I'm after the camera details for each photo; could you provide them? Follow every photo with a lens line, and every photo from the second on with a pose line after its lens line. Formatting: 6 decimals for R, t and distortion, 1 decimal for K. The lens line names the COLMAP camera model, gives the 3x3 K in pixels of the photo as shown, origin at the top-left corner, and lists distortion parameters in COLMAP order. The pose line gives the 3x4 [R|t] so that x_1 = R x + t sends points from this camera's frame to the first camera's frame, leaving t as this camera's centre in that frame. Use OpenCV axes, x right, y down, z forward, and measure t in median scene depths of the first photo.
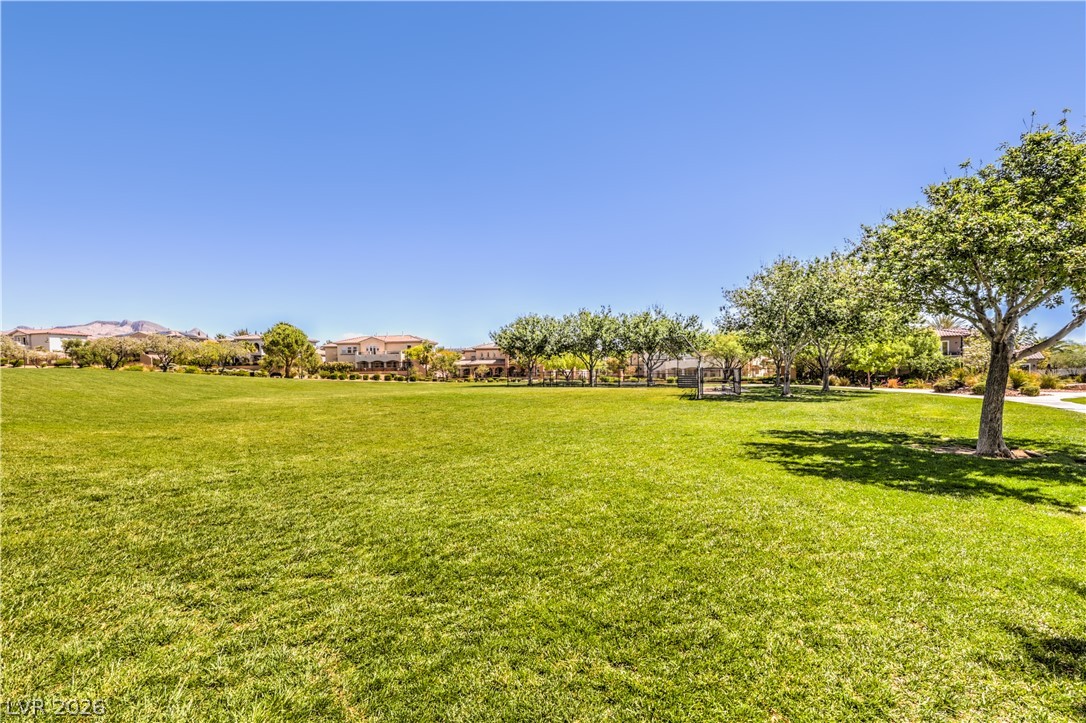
lens RADIAL K [[436.6, 0, 539.8], [0, 436.6, 366.0], [0, 0, 1]] dist [-0.002134, -0.000474]
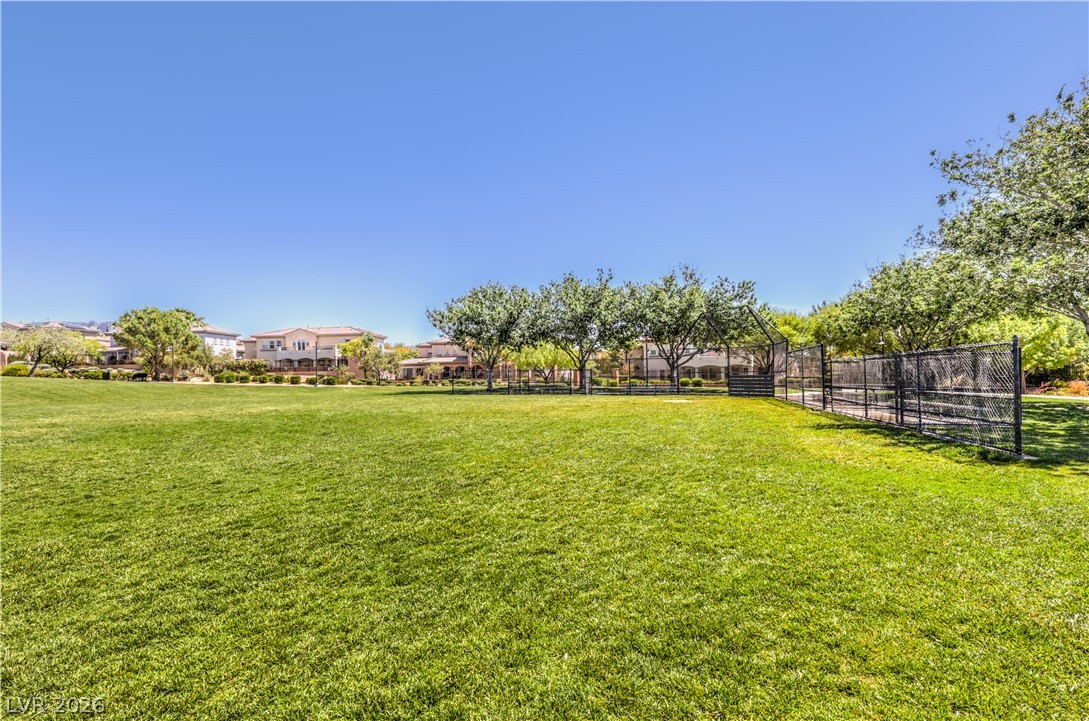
lens RADIAL K [[437.8, 0, 543.4], [0, 437.8, 361.3], [0, 0, 1]] dist [-0.002134, -0.000474]
pose [[0.998460, 0.000555, 0.055478, 0.020283], [0.000269, 0.999890, -0.014847, 0.008483], [-0.055480, 0.014839, 0.998350, 0.306266]]
